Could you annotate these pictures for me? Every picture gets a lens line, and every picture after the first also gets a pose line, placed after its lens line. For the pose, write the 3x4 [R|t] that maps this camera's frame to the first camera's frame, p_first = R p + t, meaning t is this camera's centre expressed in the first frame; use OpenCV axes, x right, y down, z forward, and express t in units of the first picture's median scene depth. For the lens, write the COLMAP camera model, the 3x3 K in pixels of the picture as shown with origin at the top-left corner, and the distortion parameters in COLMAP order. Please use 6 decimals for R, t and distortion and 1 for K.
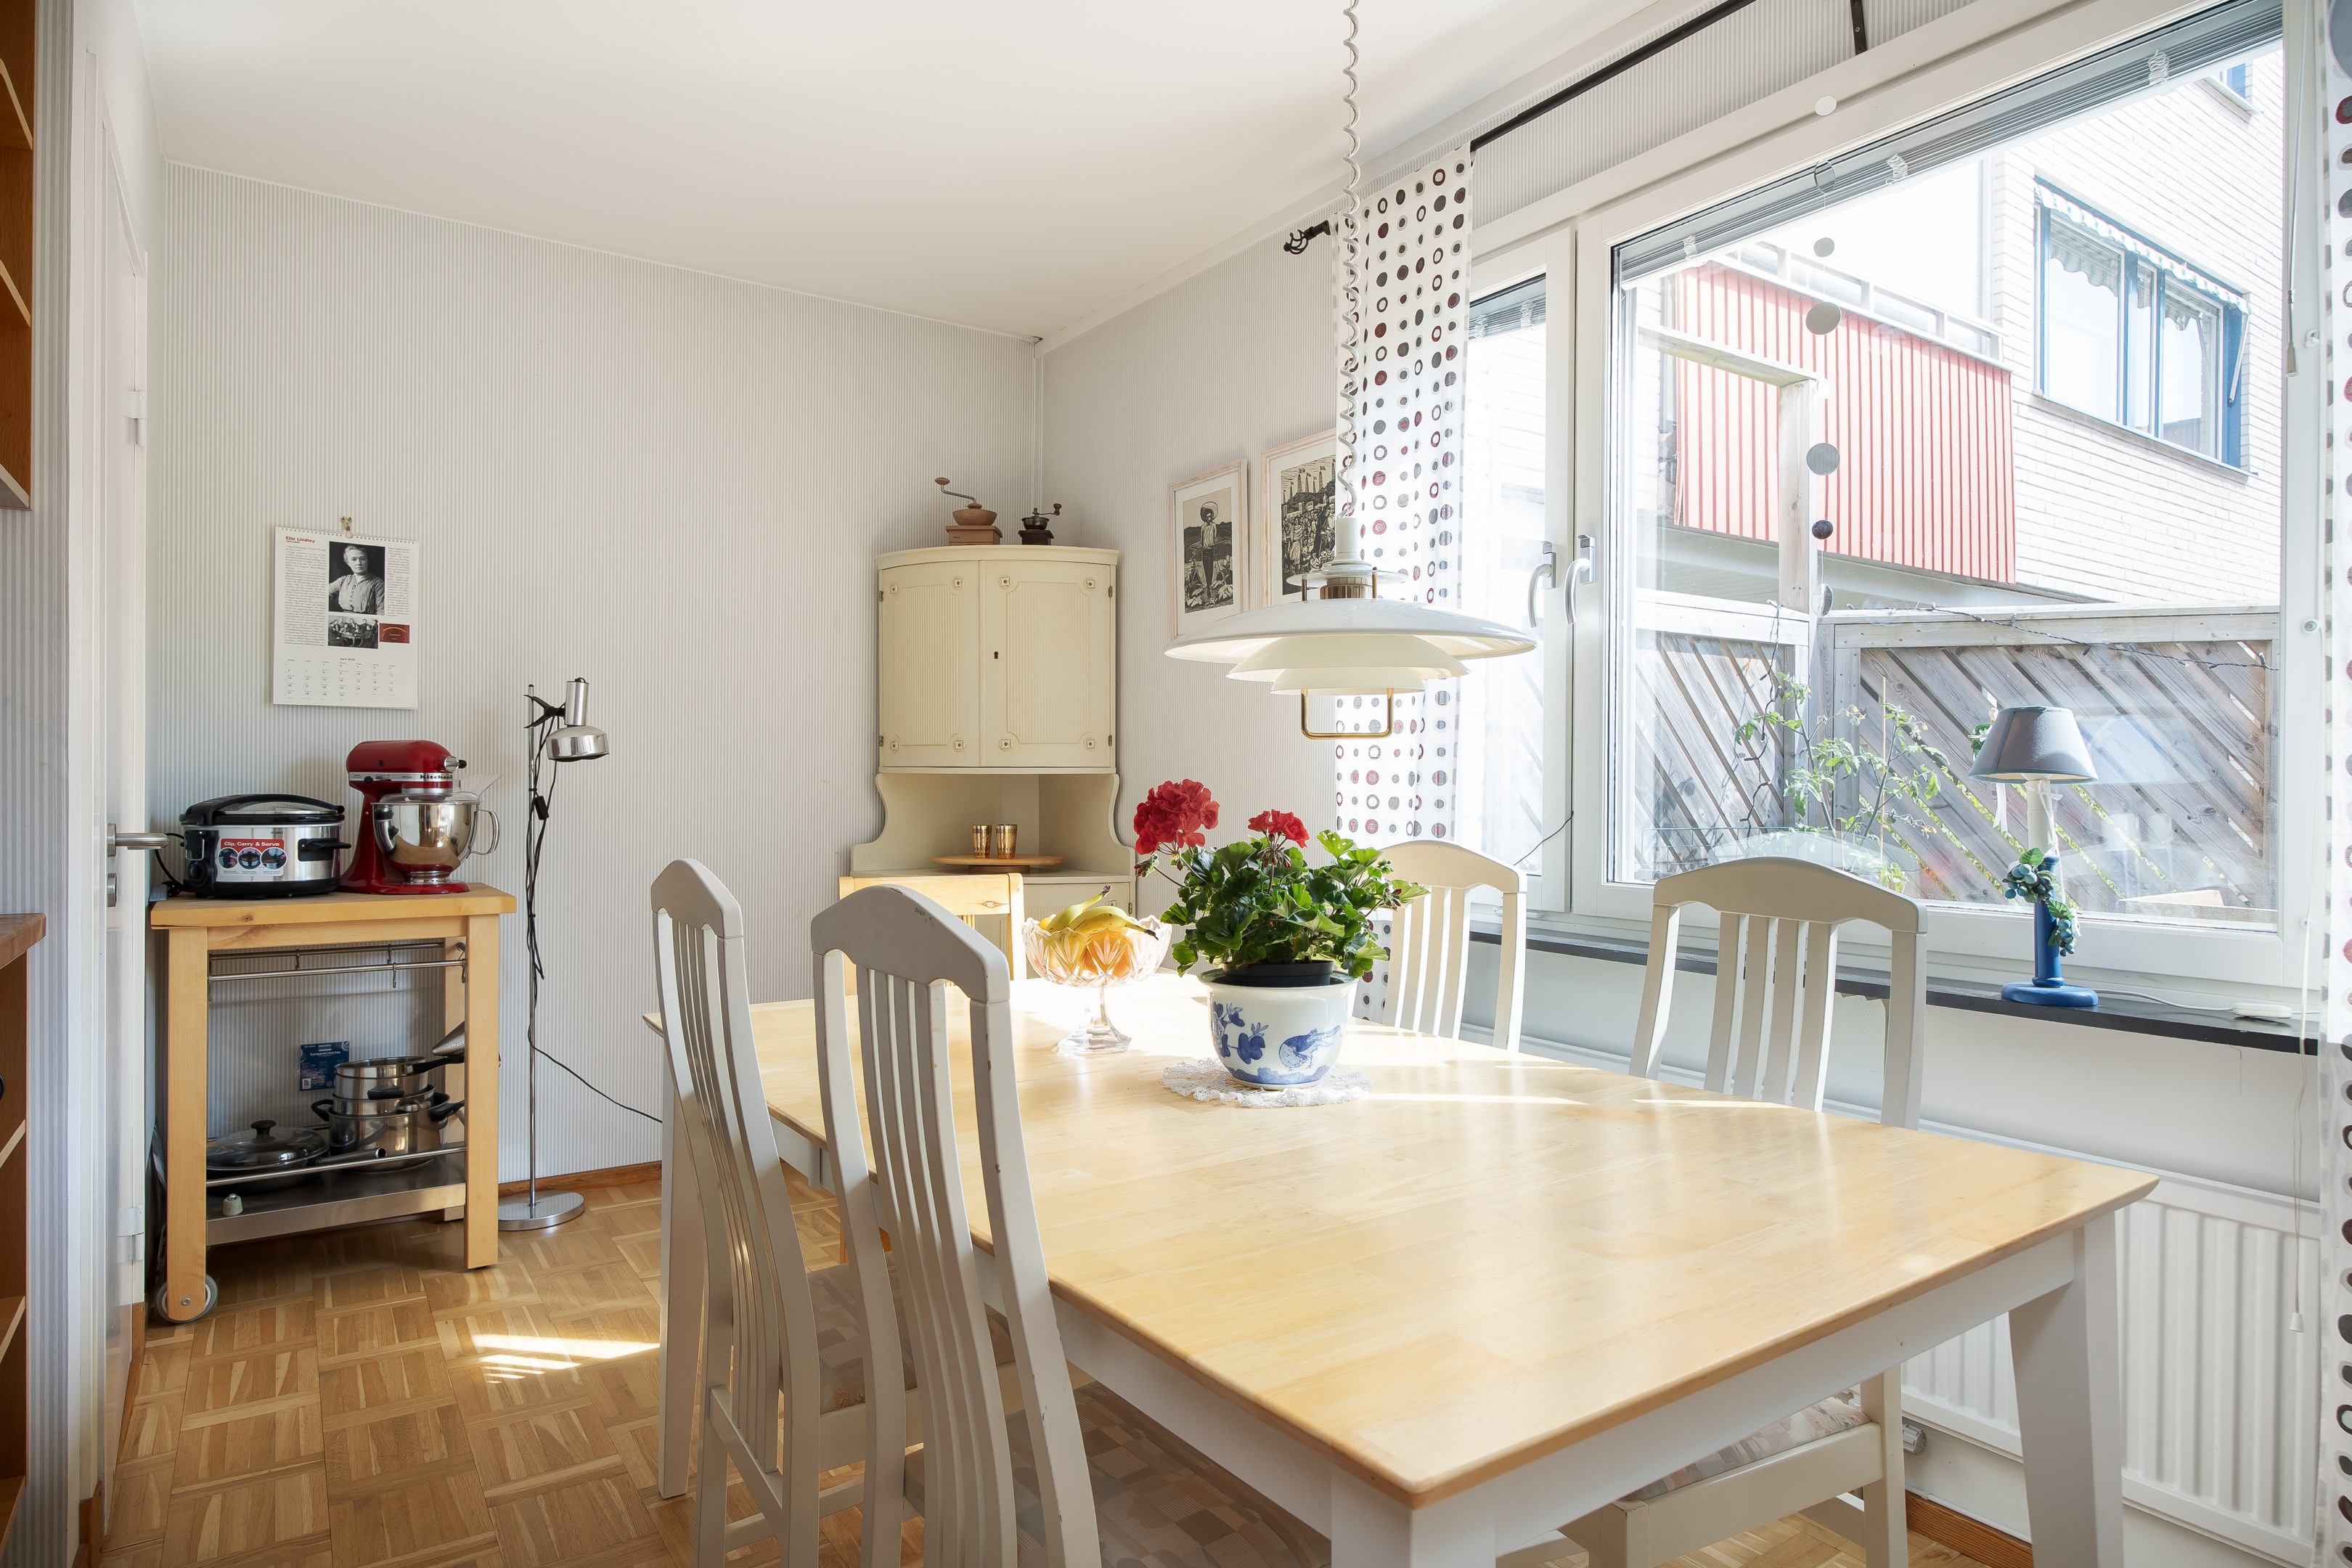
lens RADIAL K [[1320.0, 0, 1183.6], [0, 1320.0, 782.1], [0, 0, 1]] dist [-0.003281, -0.001572]
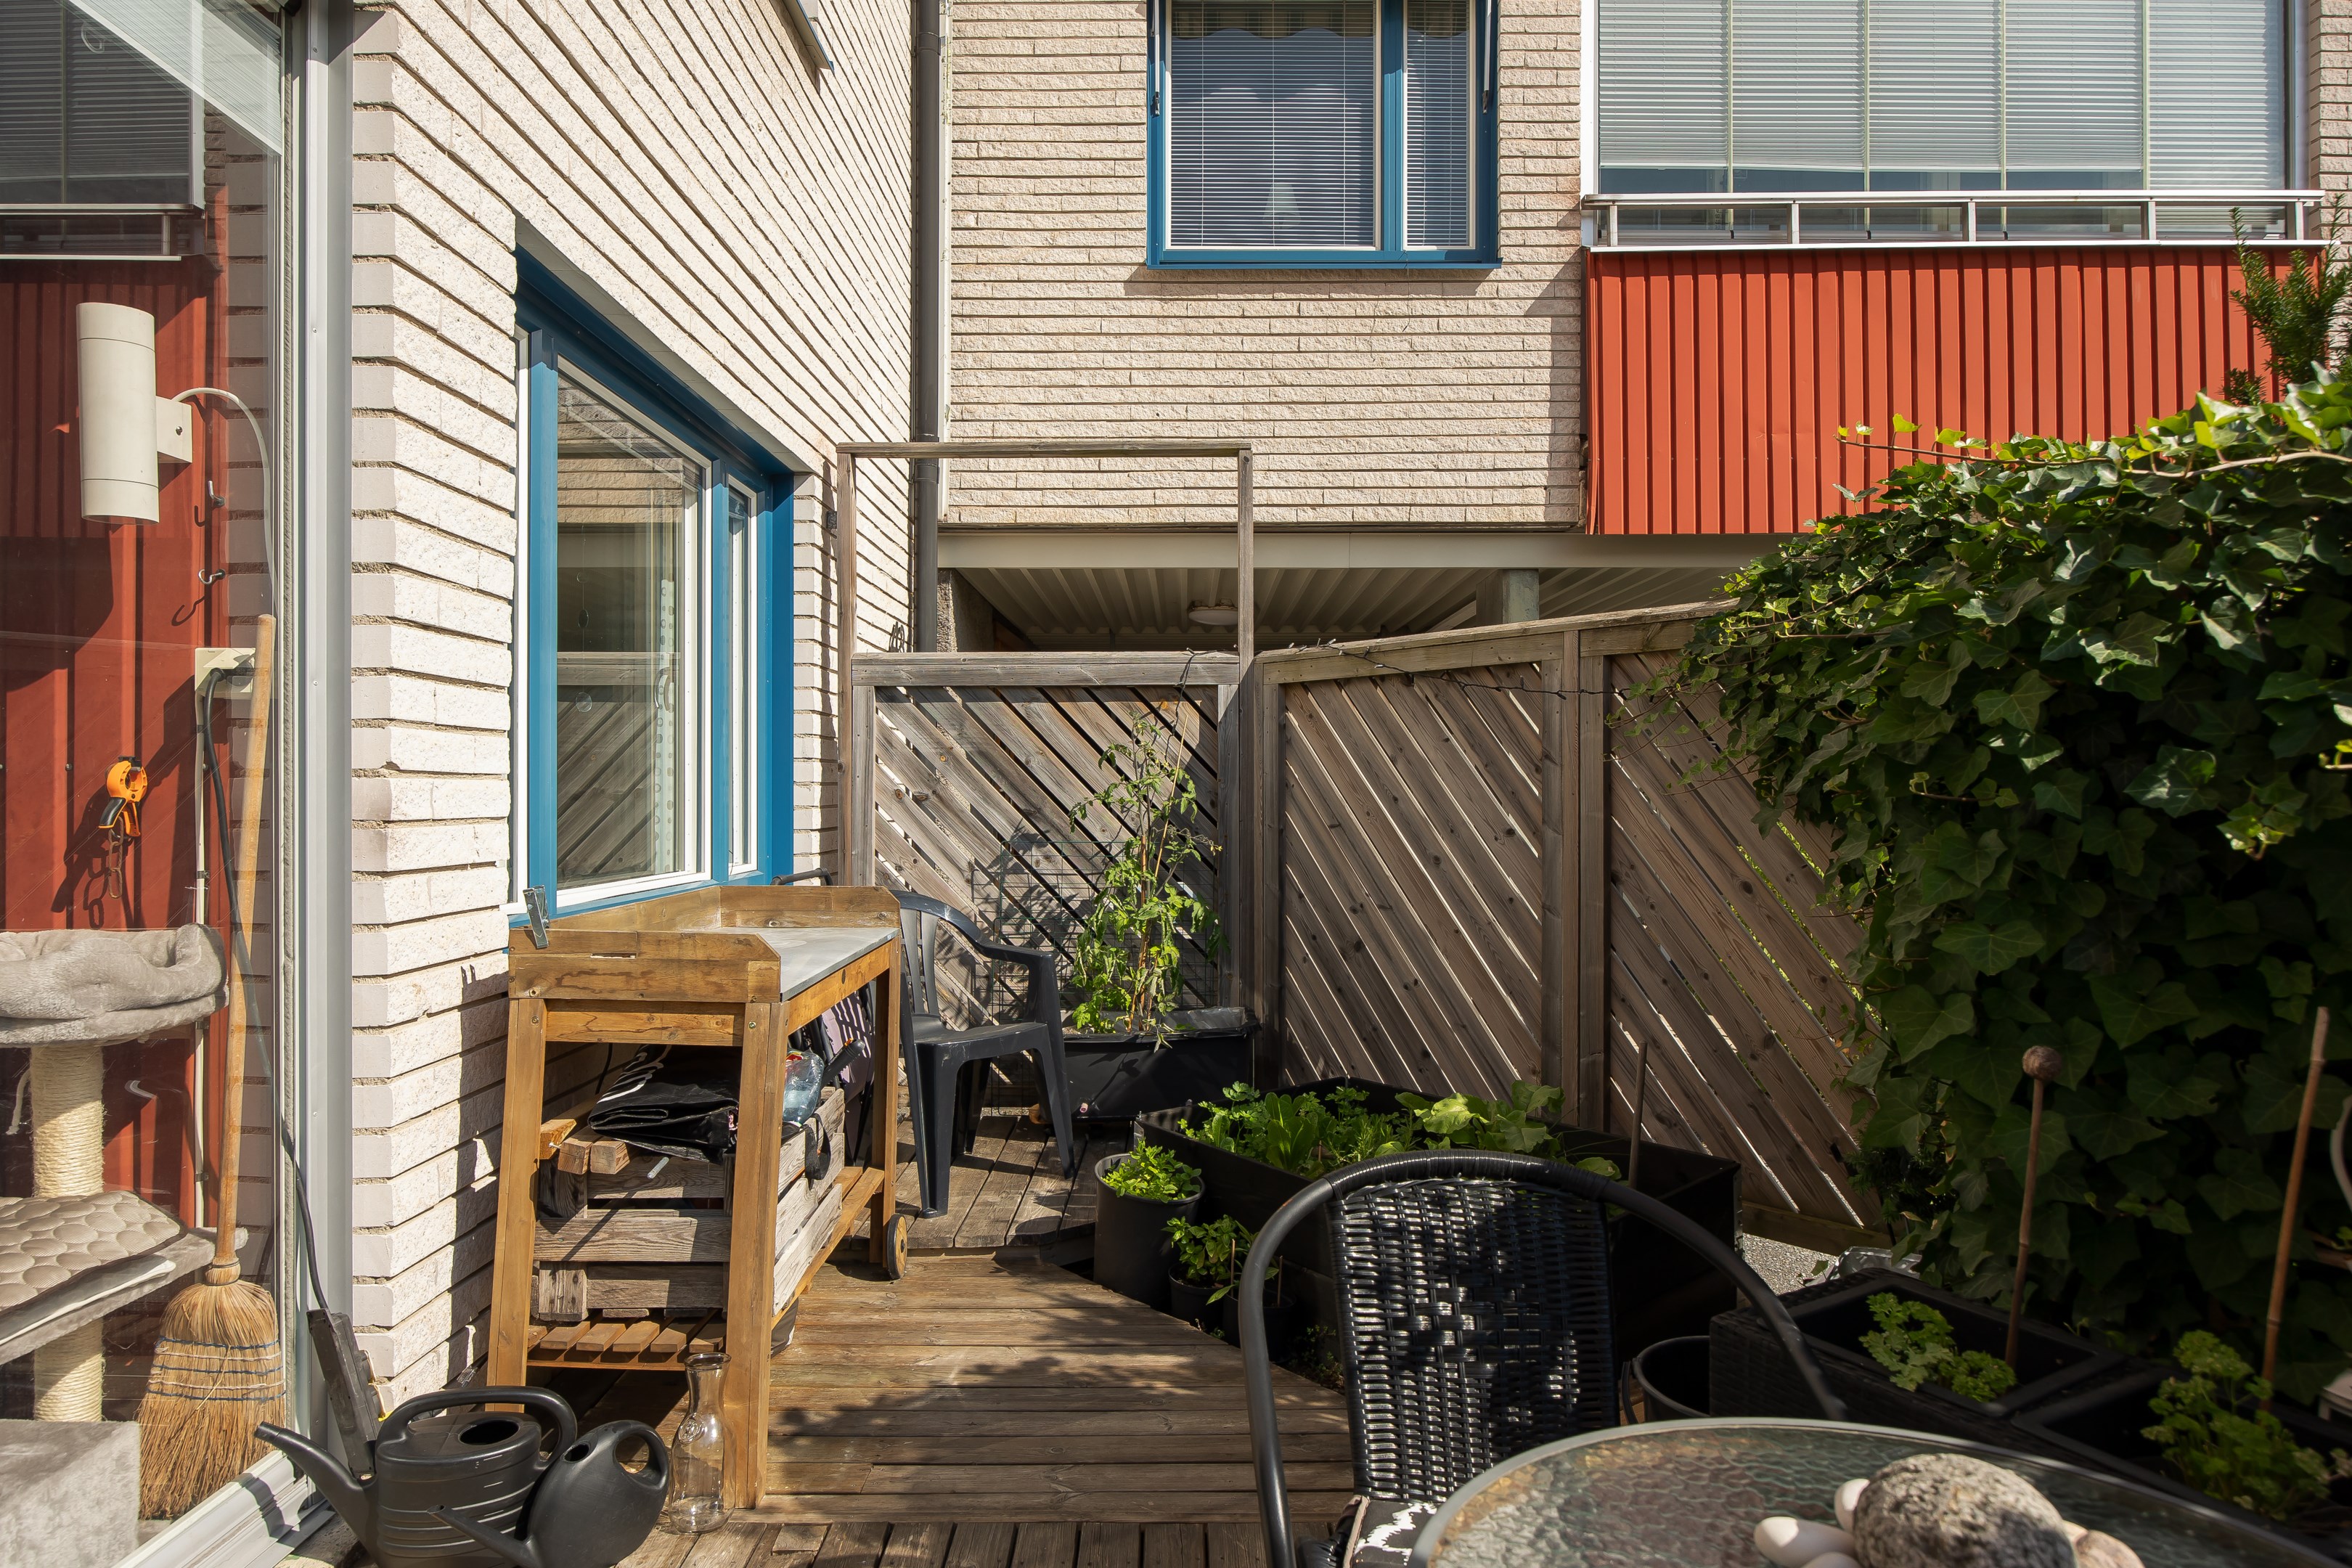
lens RADIAL K [[1392.5, 0, 1173.2], [0, 1392.5, 796.5], [0, 0, 1]] dist [-0.015027, 0.002324]
pose [[0.828162, -0.002733, -0.560482, 0.669627], [0.006654, 0.999966, 0.004957, -0.007744], [0.560449, -0.007835, 0.828152, -0.016345]]
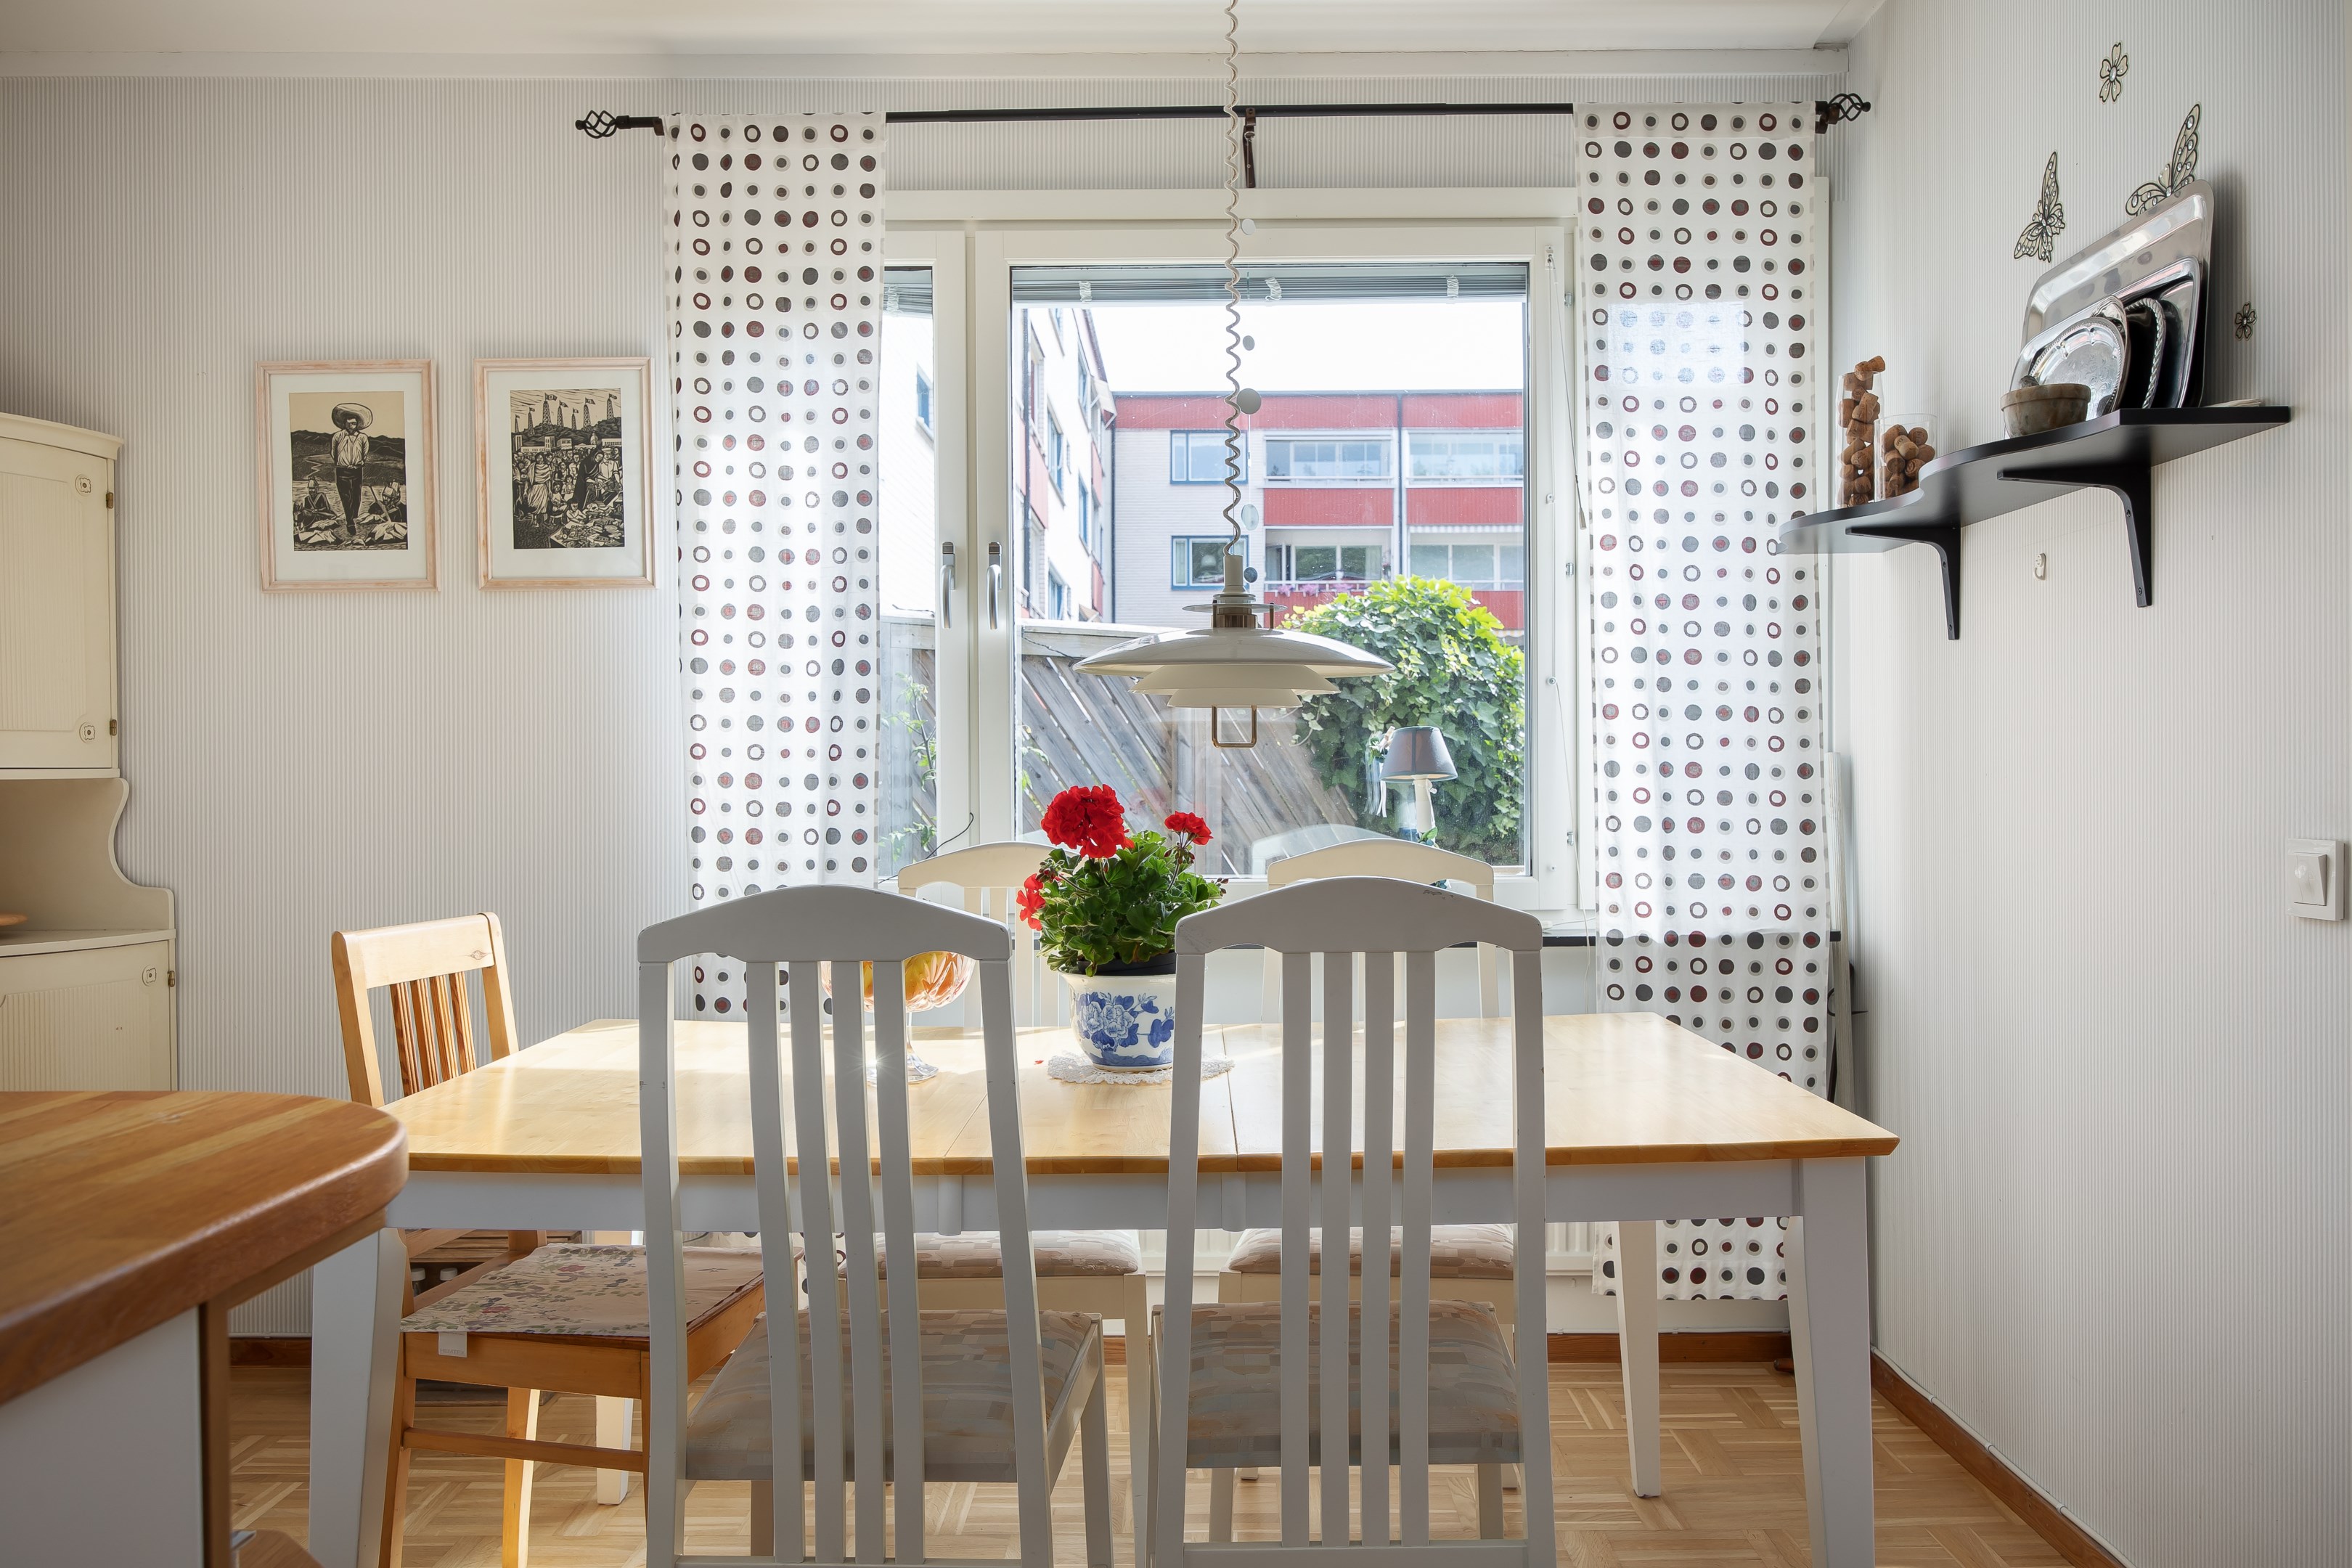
lens RADIAL K [[1744.2, 0, 1182.4], [0, 1744.2, 794.6], [0, 0, 1]] dist [-0.001782, 0.000449]
pose [[0.565577, -0.014390, 0.824570, -0.659944], [0.007972, 0.999896, 0.011982, -0.006170], [-0.824657, -0.000203, 0.565633, 0.103309]]
